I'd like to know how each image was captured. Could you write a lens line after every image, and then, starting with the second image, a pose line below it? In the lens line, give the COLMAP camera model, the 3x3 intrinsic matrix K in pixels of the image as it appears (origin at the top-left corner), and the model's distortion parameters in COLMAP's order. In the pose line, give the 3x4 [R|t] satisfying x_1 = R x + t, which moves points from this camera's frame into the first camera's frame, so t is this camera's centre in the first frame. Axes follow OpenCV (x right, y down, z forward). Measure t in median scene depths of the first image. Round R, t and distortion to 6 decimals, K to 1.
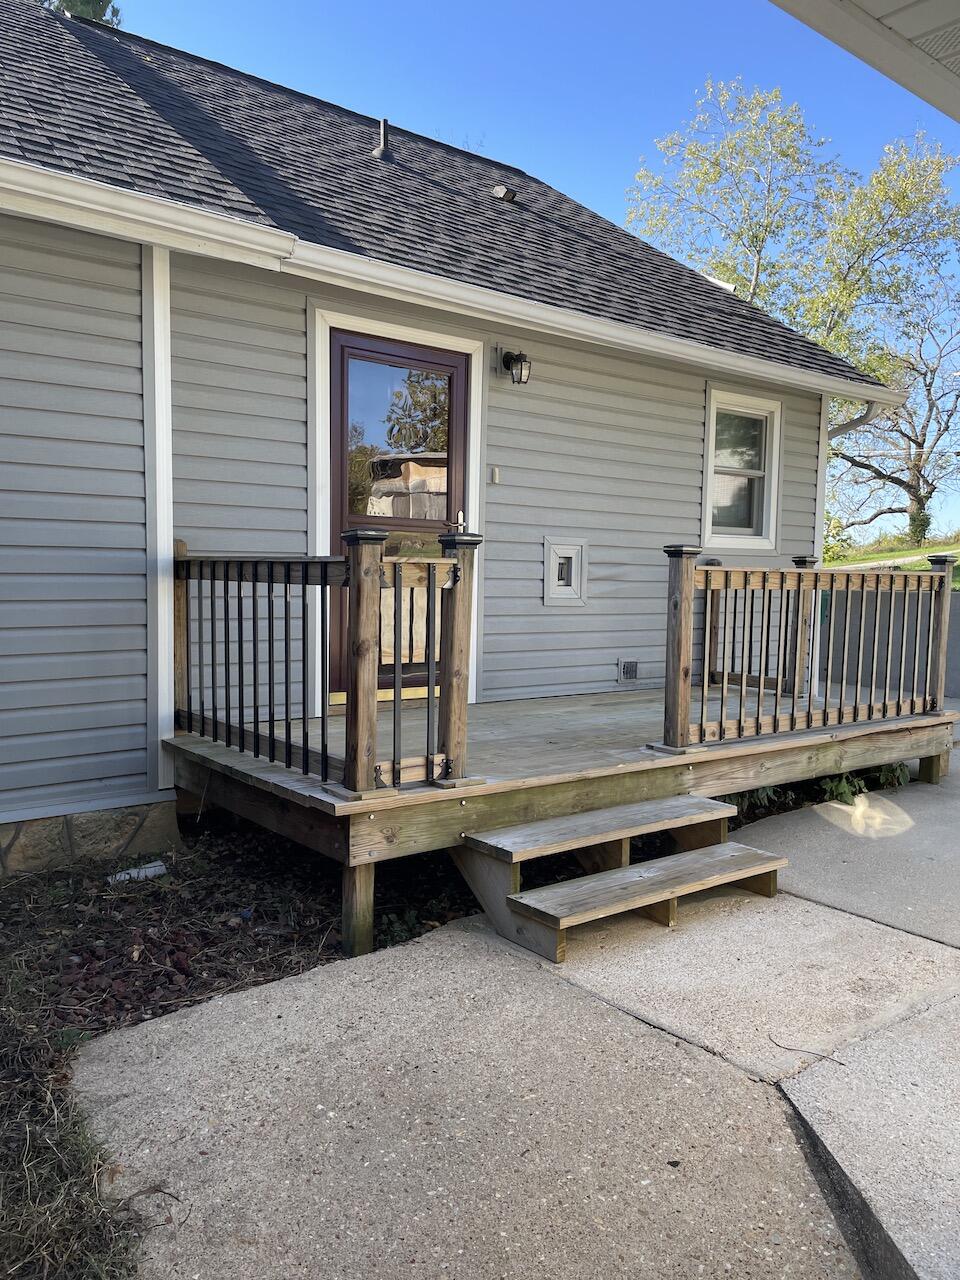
lens RADIAL K [[967.0, 0, 477.8], [0, 967.0, 648.5], [0, 0, 1]] dist [0.086900, -0.109997]
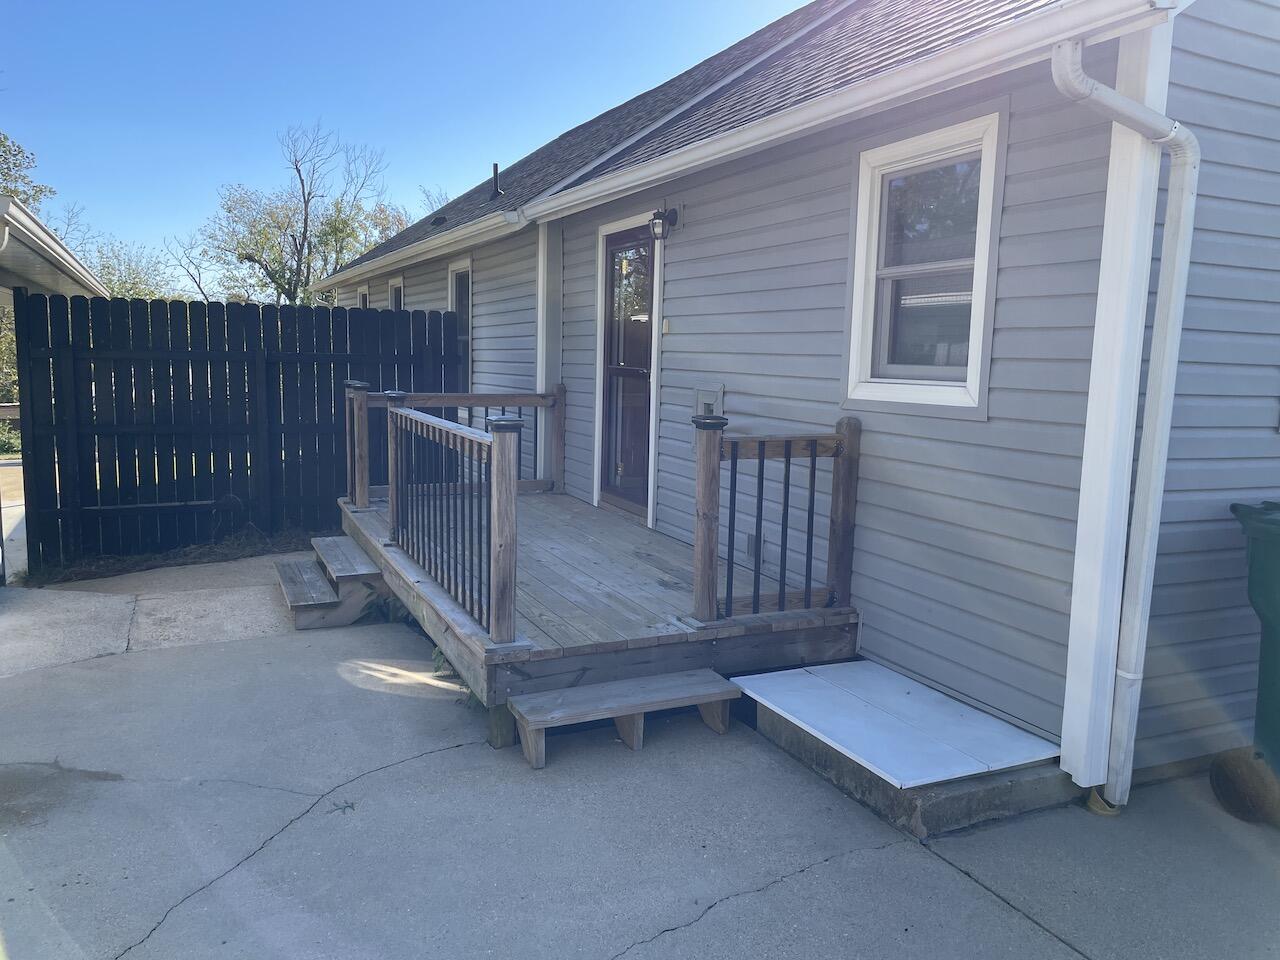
lens RADIAL K [[967.0, 0, 639.2], [0, 967.0, 478.0], [0, 0, 1]] dist [0.086900, -0.109997]
pose [[-0.220170, 0.103443, -0.969961, 1.328383], [-0.107846, 0.985684, 0.129600, -0.180508], [0.969482, 0.133140, -0.205862, 1.481132]]
